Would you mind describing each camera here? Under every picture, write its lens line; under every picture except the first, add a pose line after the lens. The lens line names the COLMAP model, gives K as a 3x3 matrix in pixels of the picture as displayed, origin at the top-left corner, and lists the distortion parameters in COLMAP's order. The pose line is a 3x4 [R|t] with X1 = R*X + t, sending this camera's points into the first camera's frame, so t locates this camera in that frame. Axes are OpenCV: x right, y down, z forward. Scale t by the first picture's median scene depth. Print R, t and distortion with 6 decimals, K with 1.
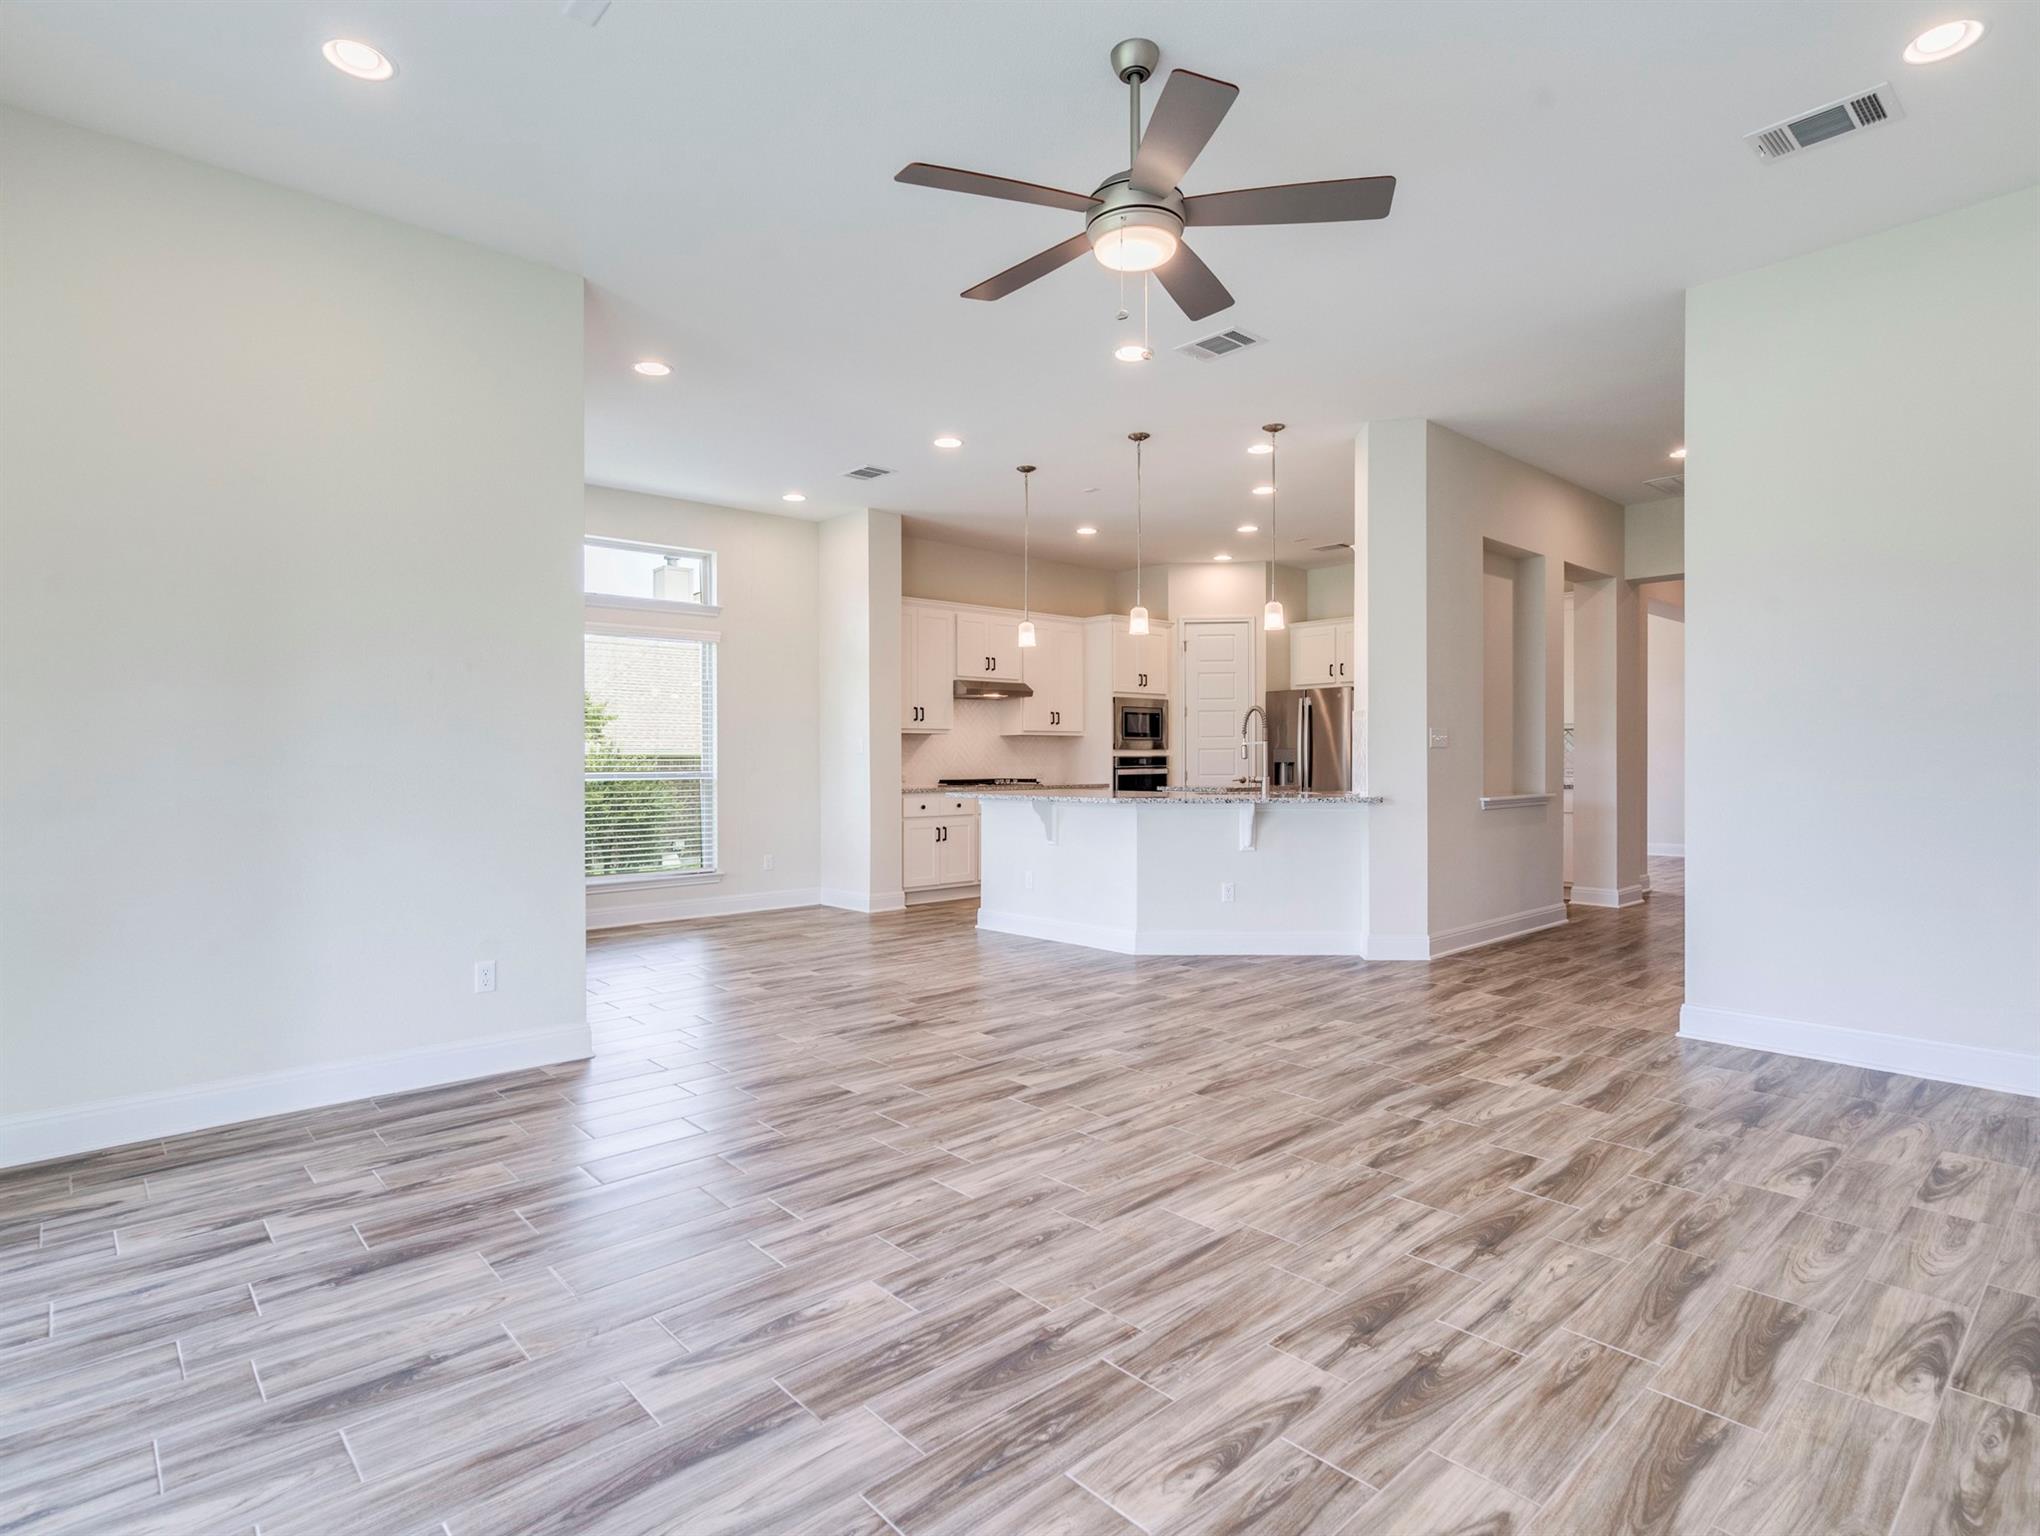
lens RADIAL K [[1058.6, 0, 1016.5], [0, 1058.6, 783.8], [0, 0, 1]] dist [-0.021310, 0.004668]
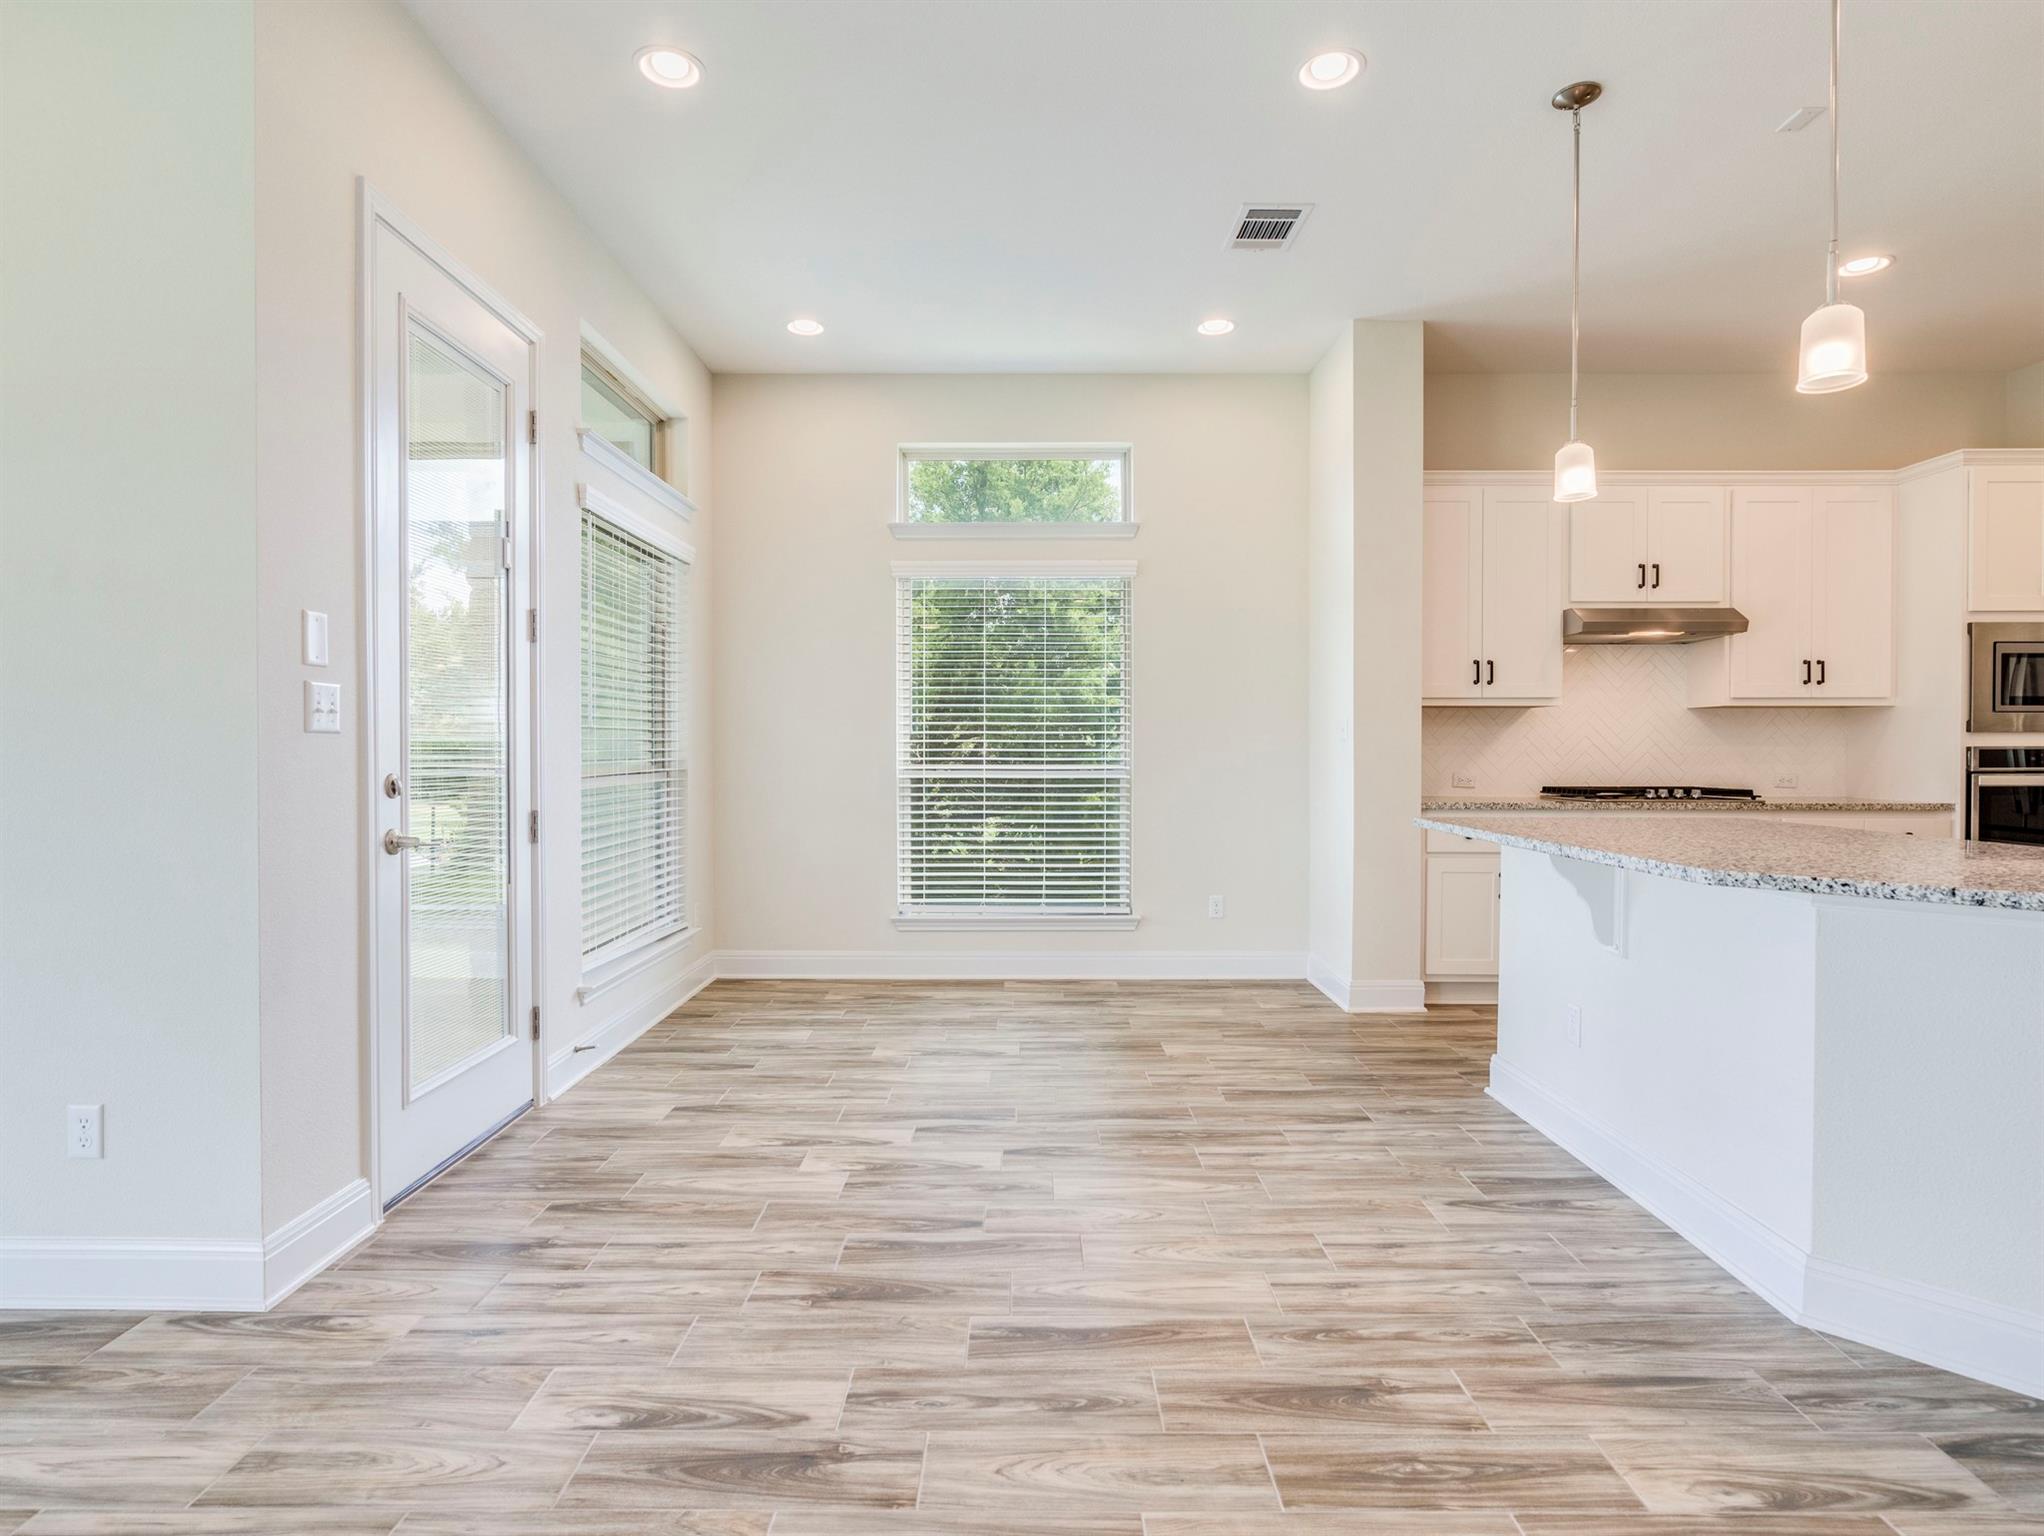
lens RADIAL K [[1065.0, 0, 1015.9], [0, 1065.0, 759.1], [0, 0, 1]] dist [-0.003485, 0.000823]
pose [[0.739852, 0.012672, -0.672651, 0.252753], [-0.020590, 0.999781, -0.003812, -0.025485], [0.672455, 0.016670, 0.739950, 0.928772]]
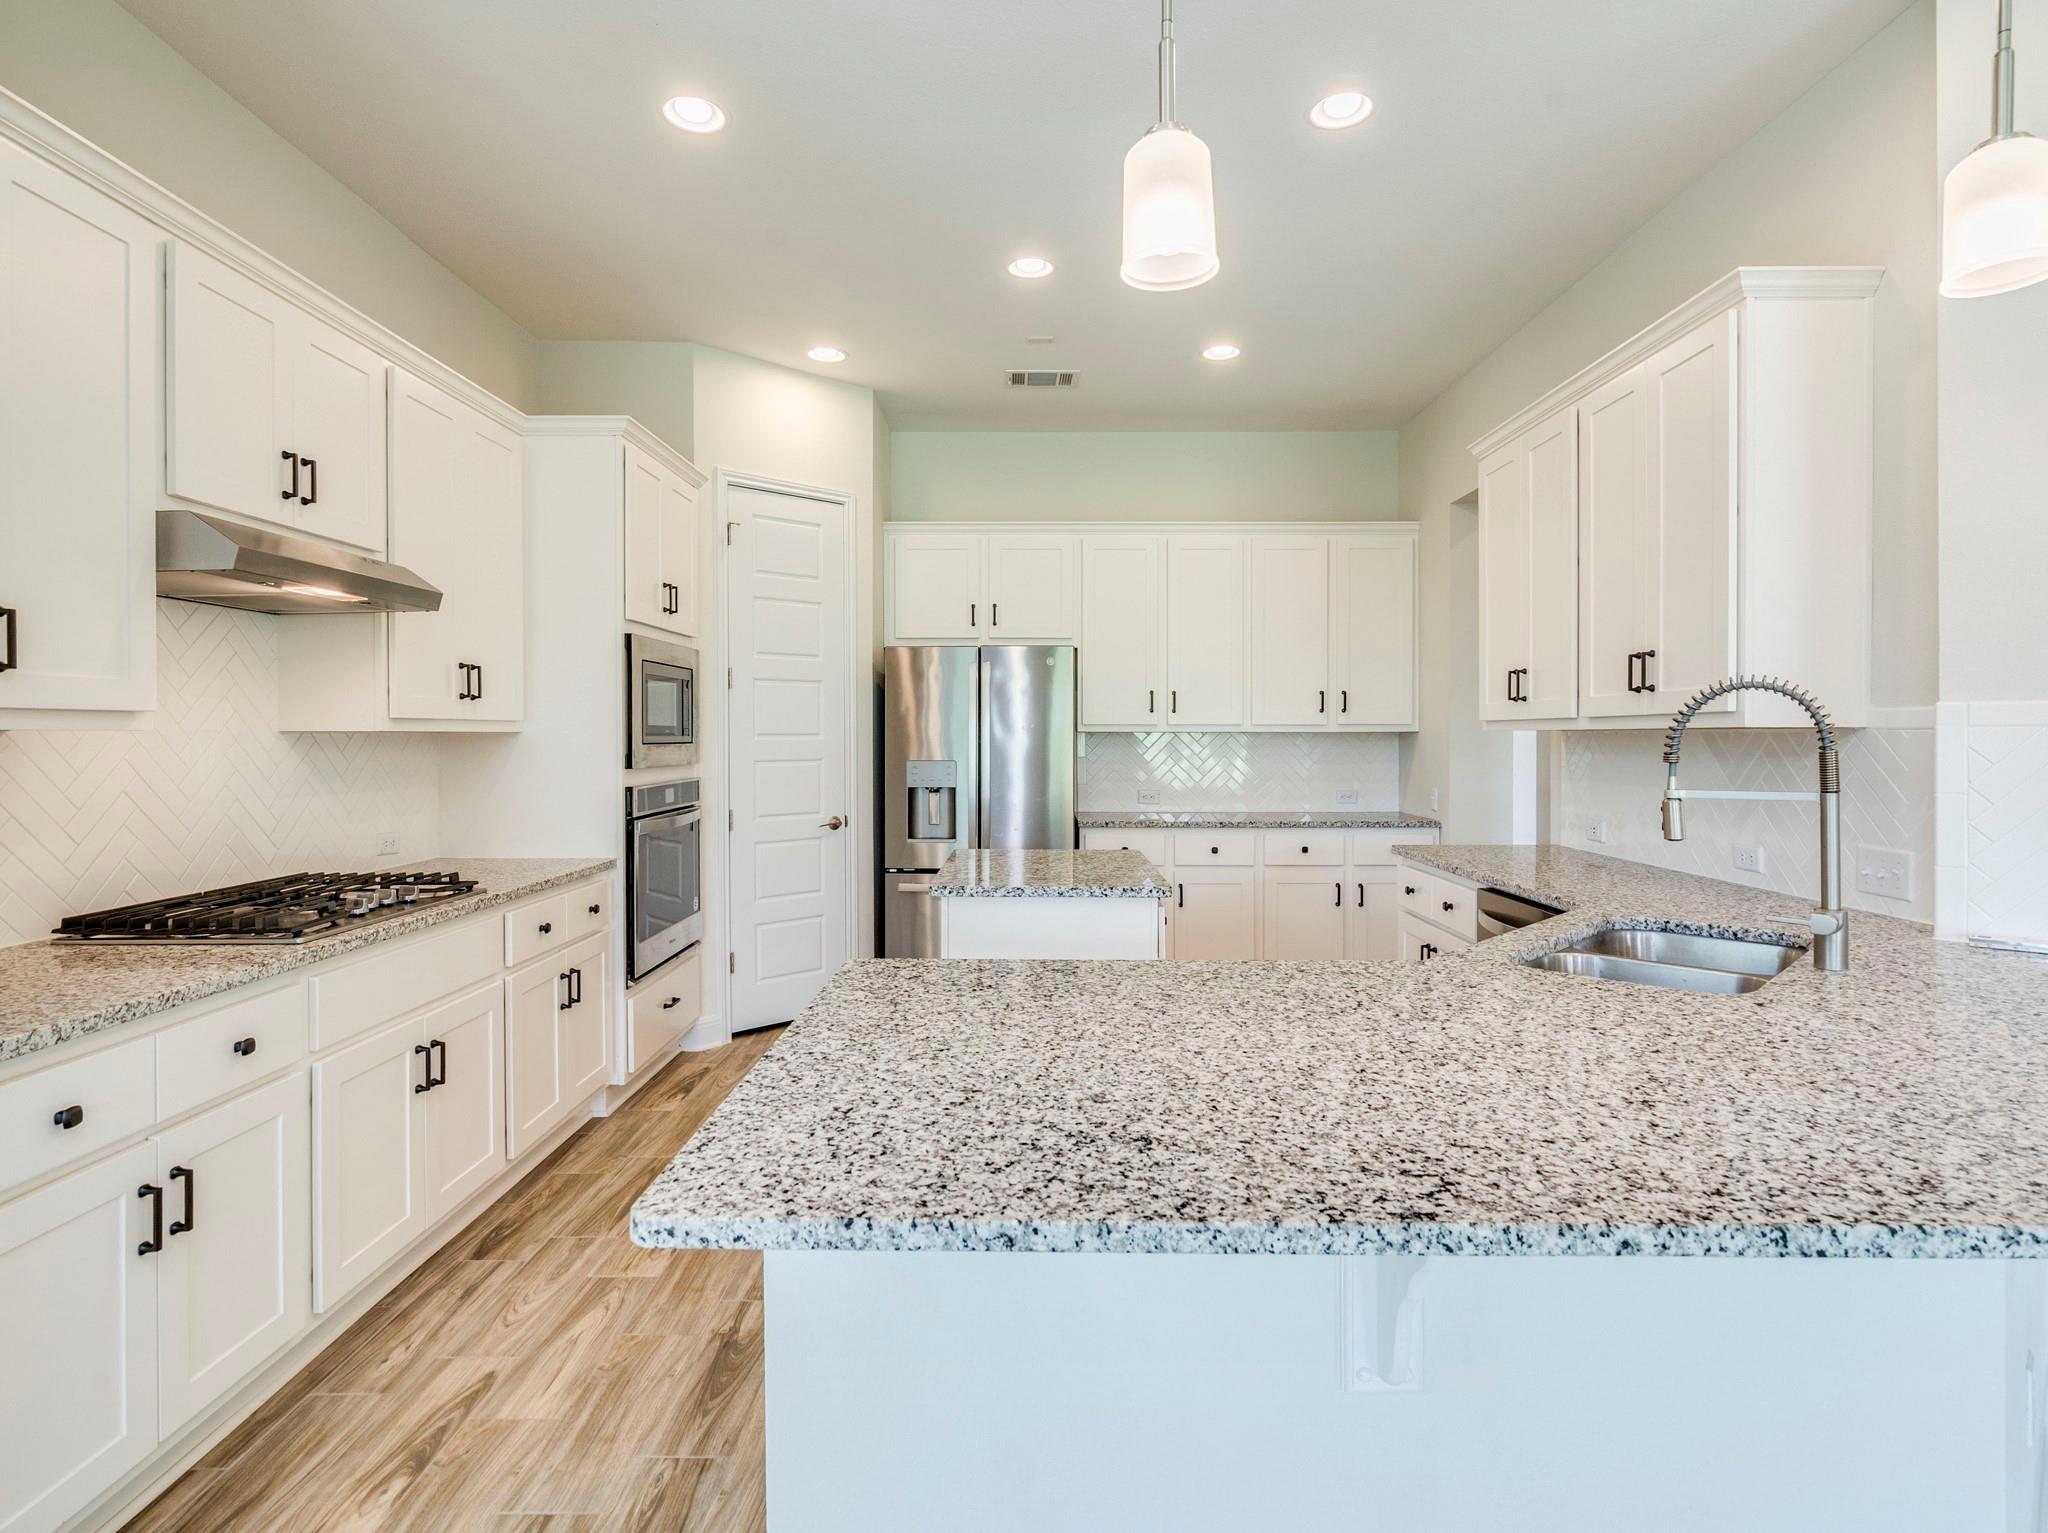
lens RADIAL K [[1067.1, 0, 1016.4], [0, 1067.1, 753.6], [0, 0, 1]] dist [-0.003485, 0.000823]
pose [[0.681485, -0.008055, 0.731788, -0.248922], [0.015094, 0.999881, -0.003051, -0.090934], [-0.731676, 0.013125, 0.681526, 1.641969]]
